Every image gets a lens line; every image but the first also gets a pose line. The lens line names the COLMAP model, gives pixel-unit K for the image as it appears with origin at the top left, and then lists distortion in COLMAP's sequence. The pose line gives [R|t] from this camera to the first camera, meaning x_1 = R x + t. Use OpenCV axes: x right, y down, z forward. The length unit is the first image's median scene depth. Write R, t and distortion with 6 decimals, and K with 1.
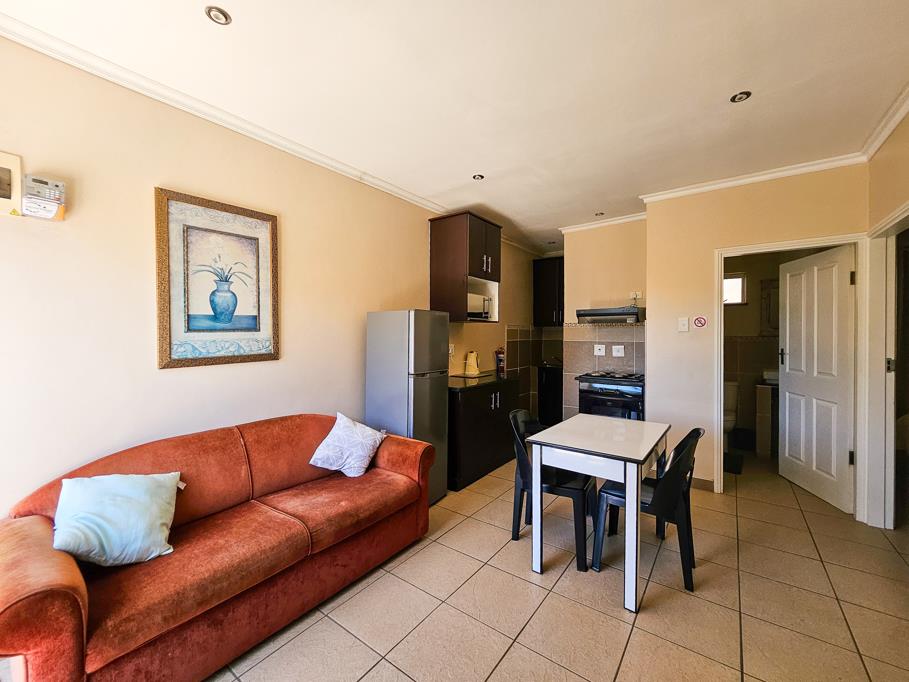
lens RADIAL K [[367.2, 0, 465.0], [0, 367.2, 336.1], [0, 0, 1]] dist [-0.001930, -0.000159]
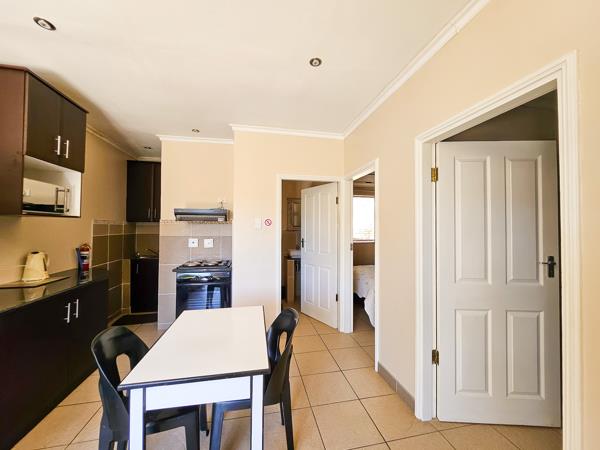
lens RADIAL K [[238.3, 0, 300.6], [0, 238.3, 222.7], [0, 0, 1]] dist [-0.004616, 0.000011]
pose [[0.679237, 0.016336, 0.733737, 0.033186], [-0.002532, 0.999798, -0.019916, -0.015215], [-0.733915, 0.011670, 0.679141, 0.227464]]
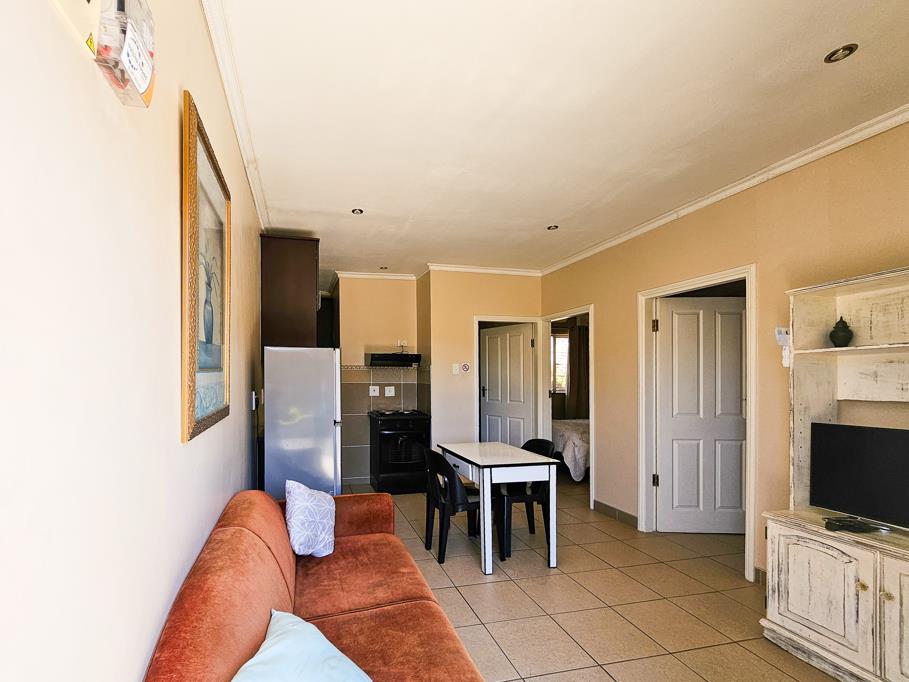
lens RADIAL K [[394.1, 0, 390.5], [0, 394.1, 376.9], [0, 0, 1]] dist [-0.000729, -0.000118]
pose [[0.669949, 0.001030, 0.742406, -0.521626], [0.002216, 0.999992, -0.003387, 0.000023], [-0.742404, 0.003914, 0.669941, 0.196452]]
